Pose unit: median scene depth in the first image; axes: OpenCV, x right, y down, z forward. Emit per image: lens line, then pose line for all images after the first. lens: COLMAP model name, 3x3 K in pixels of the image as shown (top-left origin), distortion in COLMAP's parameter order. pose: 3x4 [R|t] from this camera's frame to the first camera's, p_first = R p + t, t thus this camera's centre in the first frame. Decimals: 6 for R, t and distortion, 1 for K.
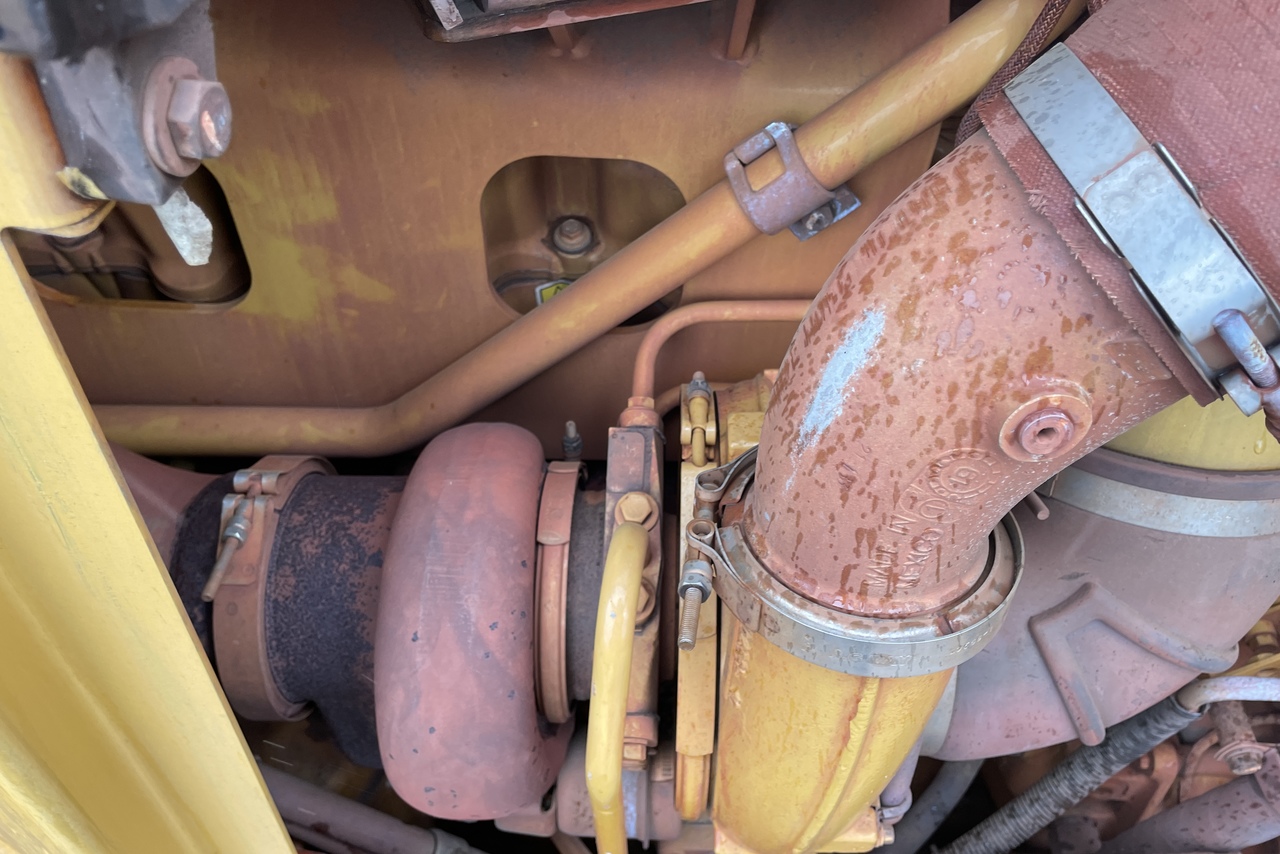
lens RADIAL K [[988.4, 0, 640.0], [0, 988.4, 427.0], [0, 0, 1]] dist [0.067223, 0.000140]
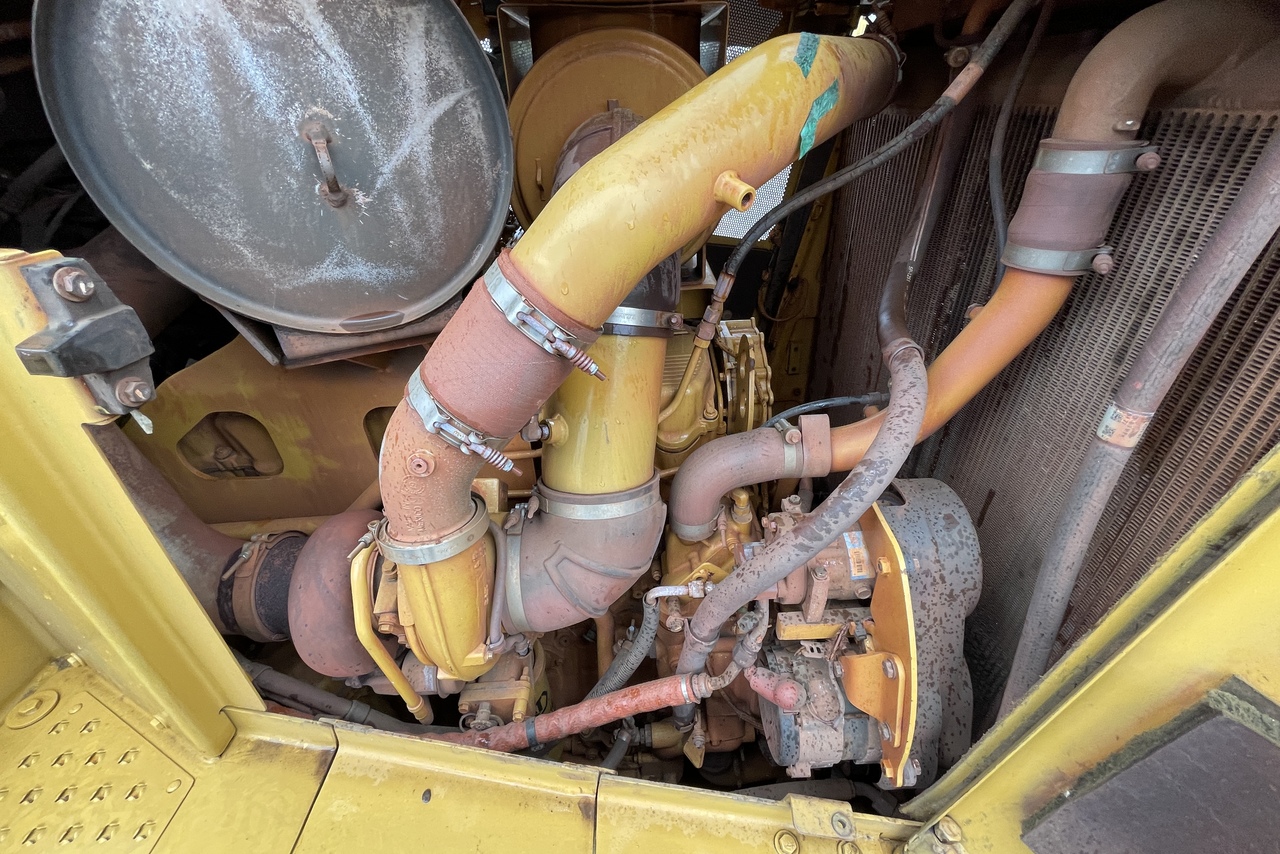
lens RADIAL K [[512.3, 0, 640.0], [0, 512.3, 427.0], [0, 0, 1]] dist [-0.000286, 0.000046]
pose [[0.996600, -0.072620, 0.038913, 0.603823], [0.080014, 0.965694, -0.247050, 0.200159], [-0.019637, 0.249323, 0.968221, -0.390696]]
